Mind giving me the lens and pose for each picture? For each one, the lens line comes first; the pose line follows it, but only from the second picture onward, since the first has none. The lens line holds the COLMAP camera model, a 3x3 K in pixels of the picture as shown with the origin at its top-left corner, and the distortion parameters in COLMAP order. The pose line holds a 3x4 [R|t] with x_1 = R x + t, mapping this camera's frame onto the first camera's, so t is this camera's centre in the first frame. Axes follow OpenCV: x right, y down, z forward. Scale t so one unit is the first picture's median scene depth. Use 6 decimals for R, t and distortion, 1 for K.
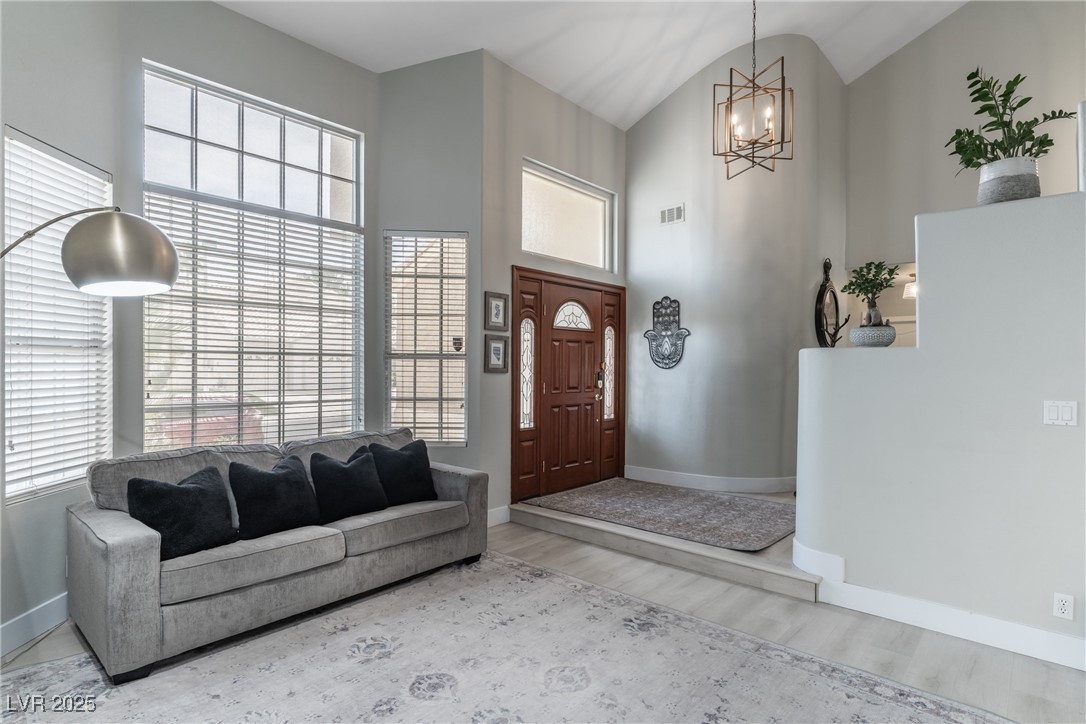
lens RADIAL K [[558.2, 0, 540.1], [0, 558.2, 368.4], [0, 0, 1]] dist [-0.000725, 0.000207]
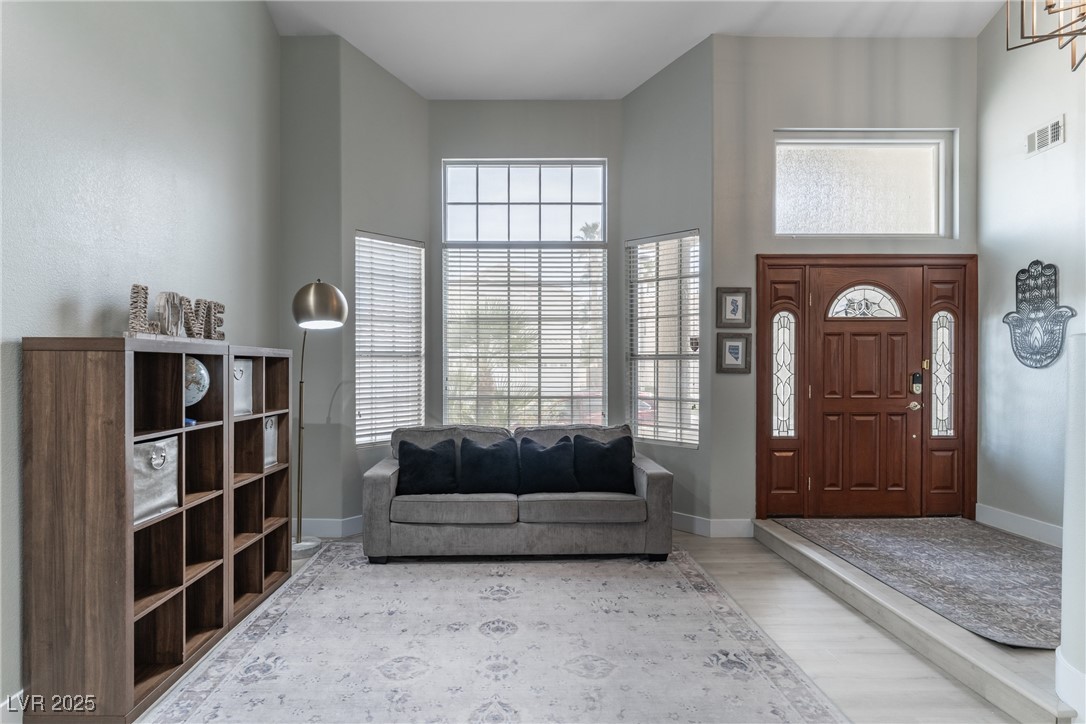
lens RADIAL K [[568.2, 0, 508.5], [0, 568.2, 366.0], [0, 0, 1]] dist [-0.000223, 0.001040]
pose [[0.675470, -0.006452, -0.737359, 0.368172], [0.004007, 0.999979, -0.005078, -0.001145], [0.737376, 0.000475, 0.675482, 0.084205]]
